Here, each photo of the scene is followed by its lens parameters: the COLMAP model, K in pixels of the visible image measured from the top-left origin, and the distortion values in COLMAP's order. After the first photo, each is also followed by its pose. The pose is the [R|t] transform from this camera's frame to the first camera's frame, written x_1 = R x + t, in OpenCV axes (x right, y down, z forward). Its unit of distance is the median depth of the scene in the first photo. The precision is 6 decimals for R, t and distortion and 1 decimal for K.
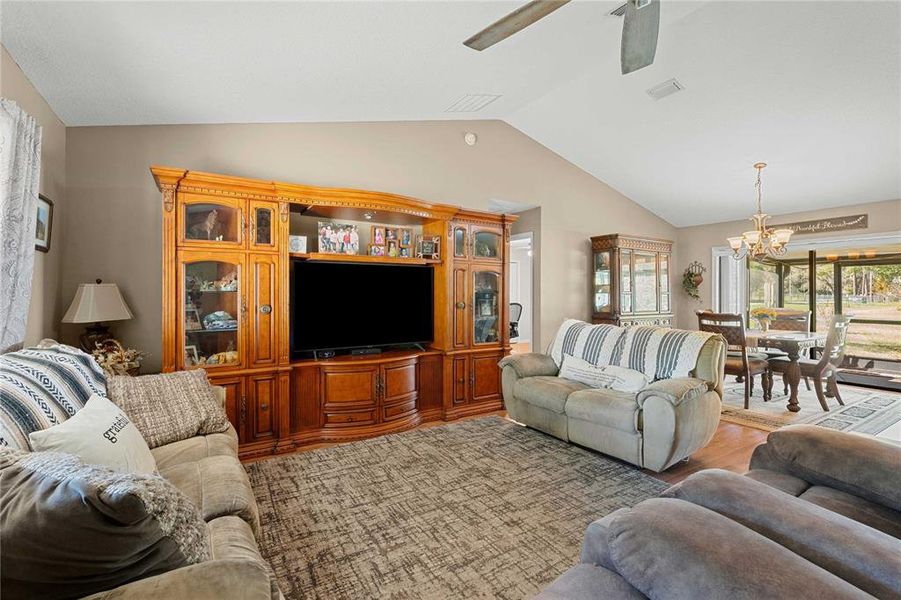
lens RADIAL K [[396.1, 0, 449.9], [0, 396.1, 301.3], [0, 0, 1]] dist [0.001542, 0.000209]
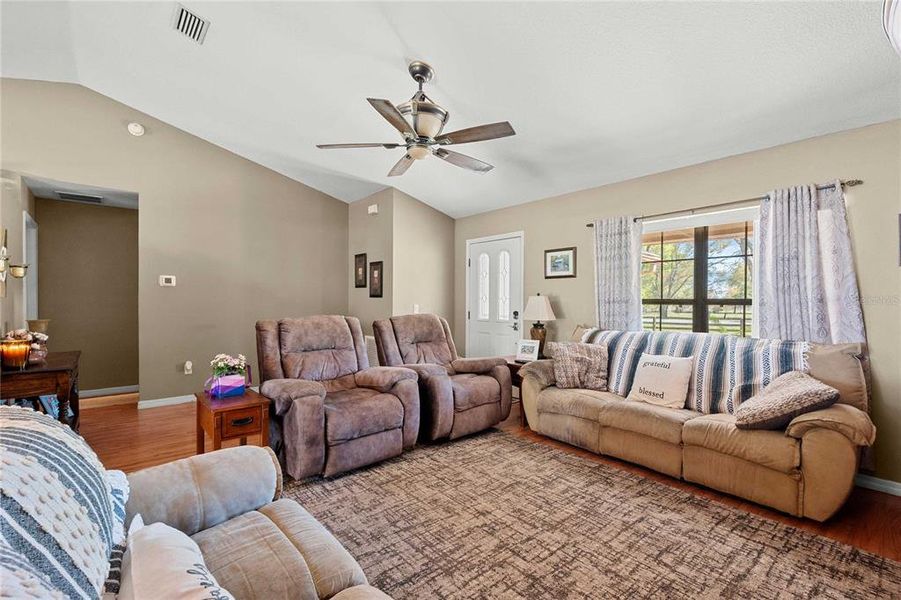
lens RADIAL K [[403.1, 0, 463.2], [0, 403.1, 306.6], [0, 0, 1]] dist [0.001286, 0.000452]
pose [[-0.983707, -0.008124, -0.179596, 0.323947], [-0.014133, 0.999381, 0.032206, -0.029517], [0.179224, 0.034219, -0.983213, 1.602082]]
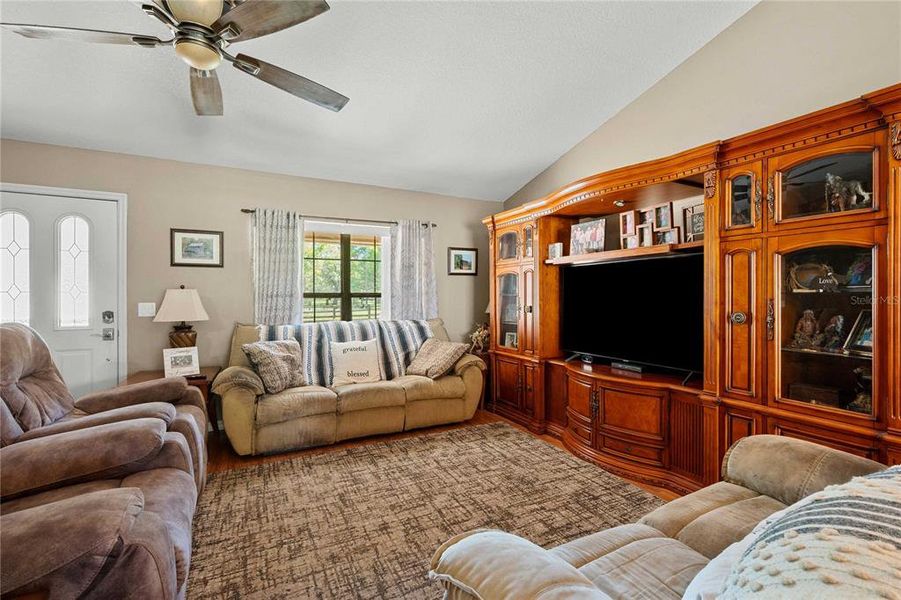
lens RADIAL K [[396.1, 0, 449.9], [0, 396.1, 301.3], [0, 0, 1]] dist [0.001542, 0.000209]
pose [[-0.066420, 0.010787, -0.997733, 0.883693], [-0.018421, 0.999758, 0.012035, -0.016361], [0.997622, 0.019178, -0.066205, 0.951821]]
